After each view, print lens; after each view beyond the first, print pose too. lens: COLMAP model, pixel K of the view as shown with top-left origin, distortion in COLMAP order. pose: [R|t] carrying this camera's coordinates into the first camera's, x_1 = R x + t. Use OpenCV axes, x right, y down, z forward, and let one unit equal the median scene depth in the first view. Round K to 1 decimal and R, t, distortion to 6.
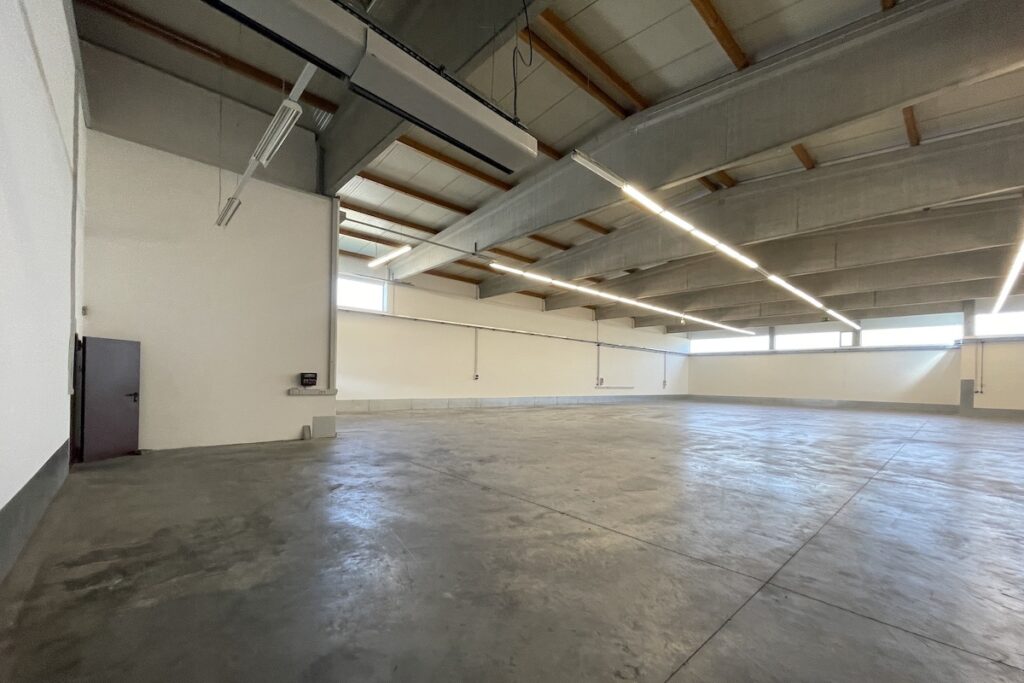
lens RADIAL K [[413.9, 0, 514.9], [0, 413.9, 377.6], [0, 0, 1]] dist [0.001176, 0.000498]
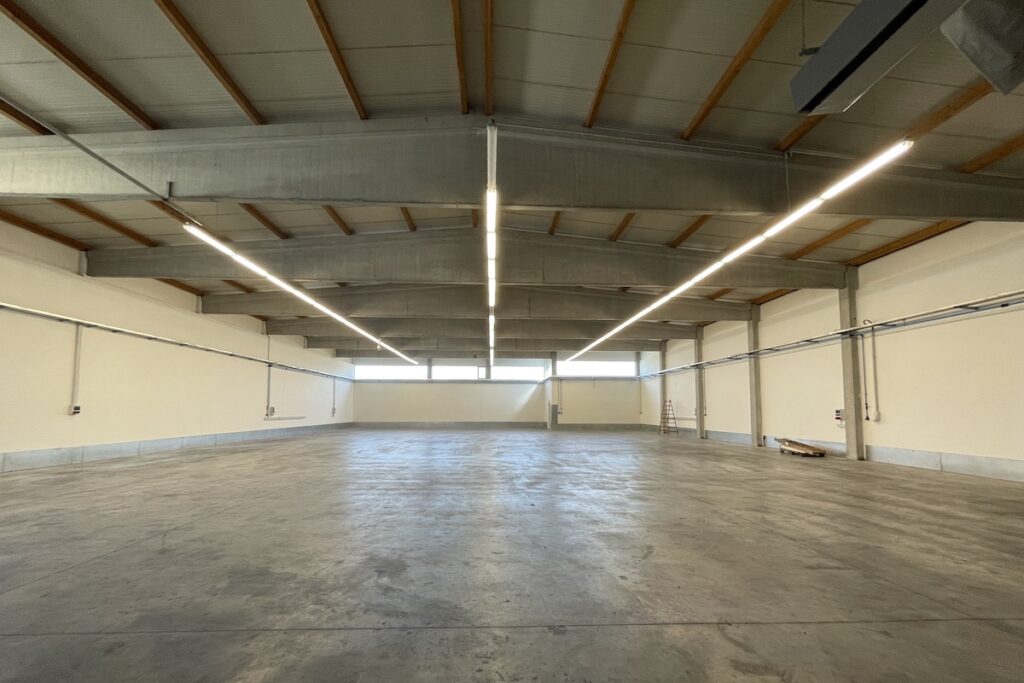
lens RADIAL K [[413.9, 0, 518.4], [0, 413.9, 380.8], [0, 0, 1]] dist [0.001176, 0.000498]
pose [[0.646376, 0.033776, 0.762271, -0.119397], [0.006690, 0.998731, -0.049926, -0.007822], [-0.762989, 0.037370, 0.645330, 0.145113]]
